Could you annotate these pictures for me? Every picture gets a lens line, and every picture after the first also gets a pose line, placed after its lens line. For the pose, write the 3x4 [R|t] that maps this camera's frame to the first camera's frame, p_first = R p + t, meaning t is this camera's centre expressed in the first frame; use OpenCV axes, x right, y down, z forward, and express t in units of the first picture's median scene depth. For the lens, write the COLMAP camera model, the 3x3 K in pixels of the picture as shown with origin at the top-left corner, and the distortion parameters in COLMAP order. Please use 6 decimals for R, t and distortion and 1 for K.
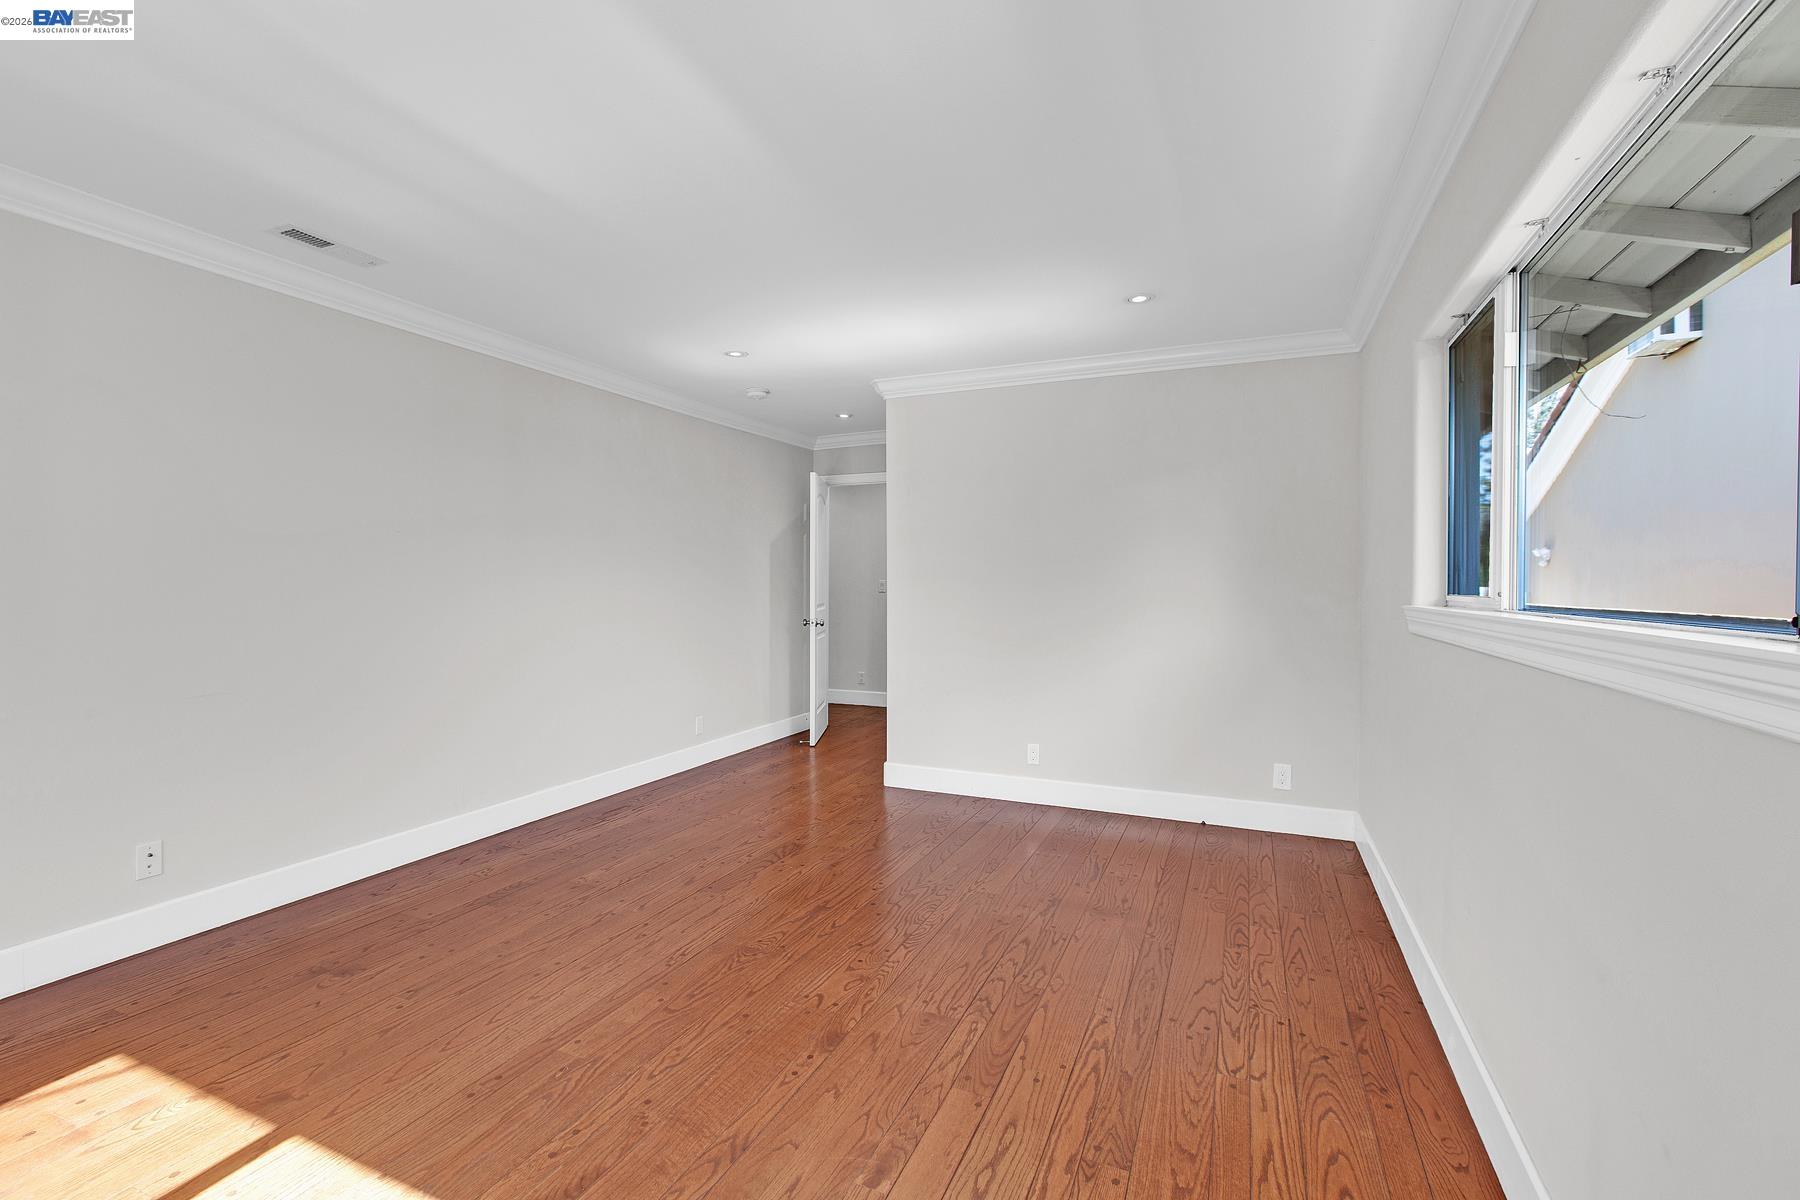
lens RADIAL K [[793.3, 0, 900.0], [0, 793.3, 600.0], [0, 0, 1]] dist [0.001309, 0.000502]
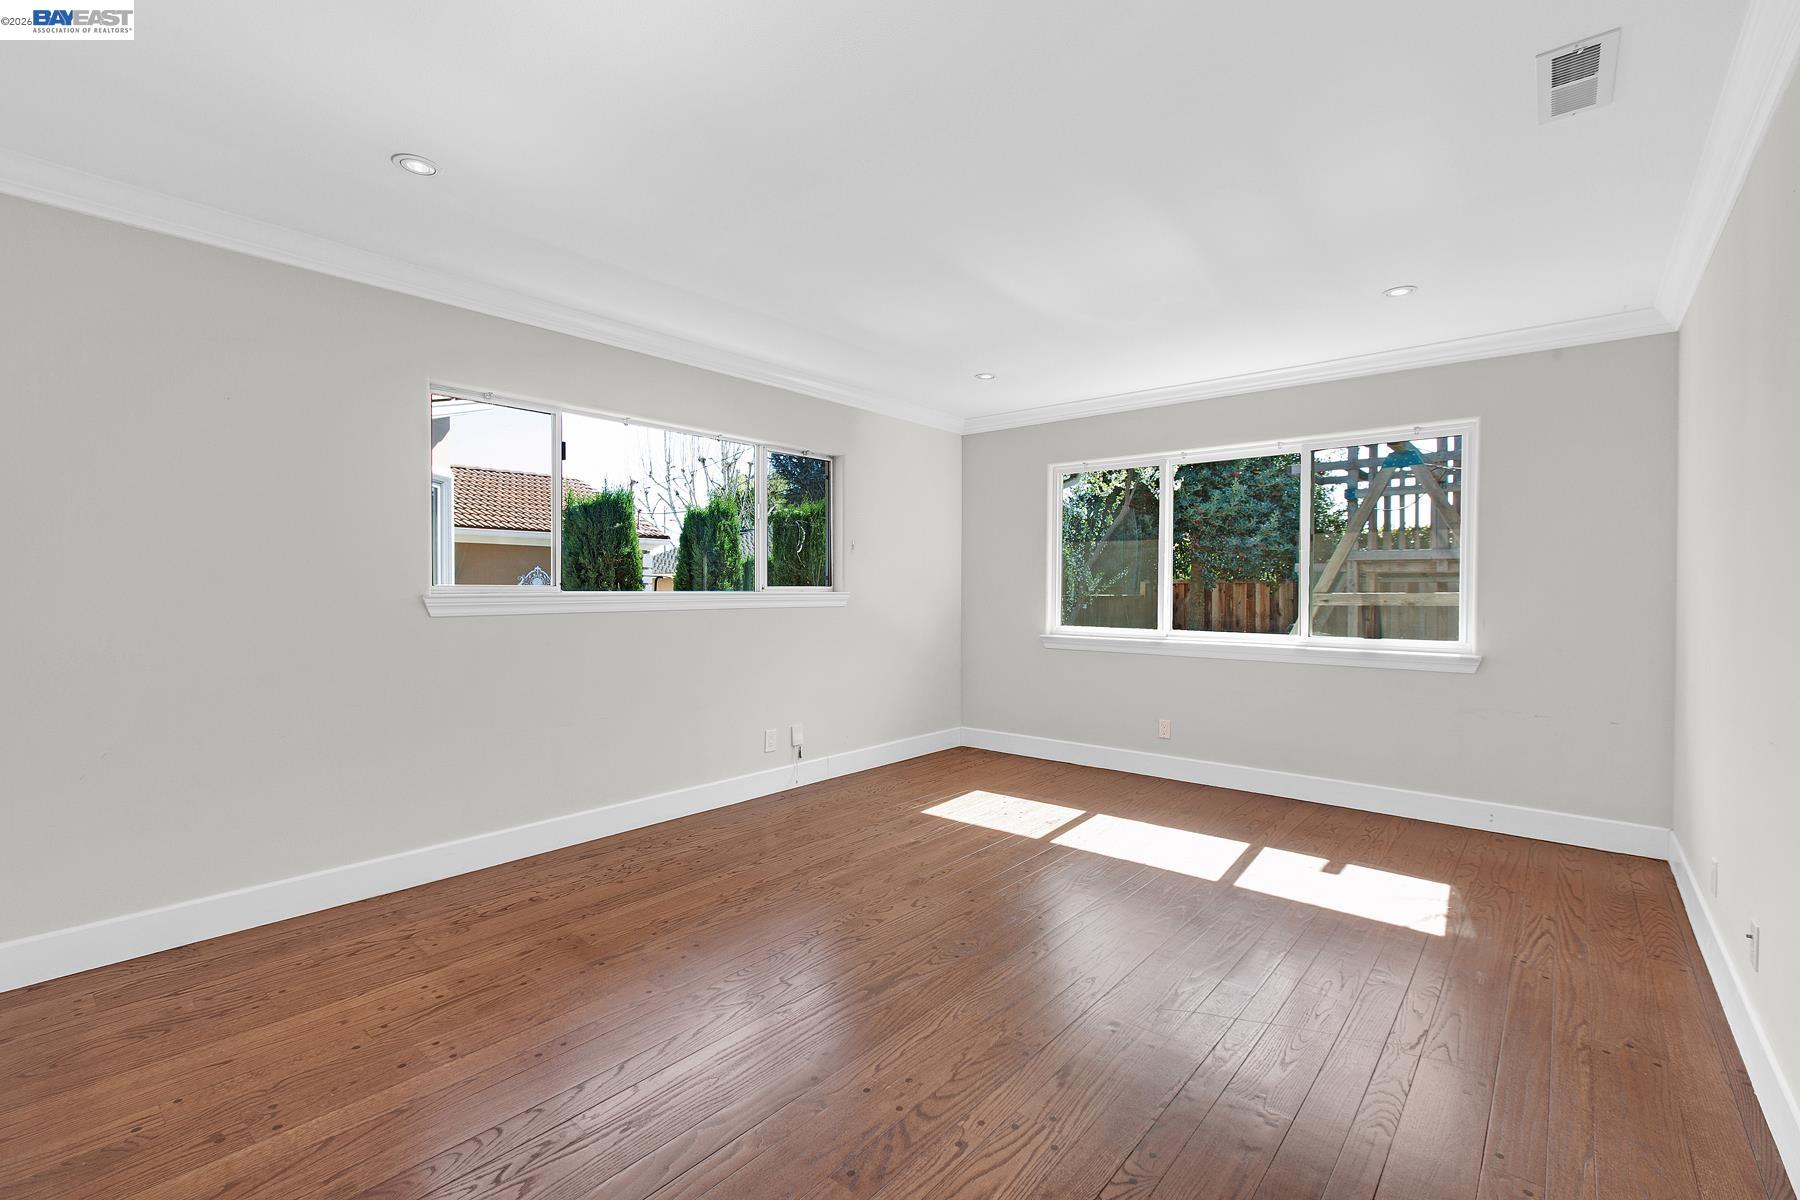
lens RADIAL K [[793.3, 0, 900.0], [0, 793.3, 600.0], [0, 0, 1]] dist [0.001309, 0.000502]
pose [[-0.958622, -0.009415, 0.284528, -0.408538], [0.001629, 0.999255, 0.038556, -0.030179], [-0.284679, 0.037424, -0.957892, 2.071064]]
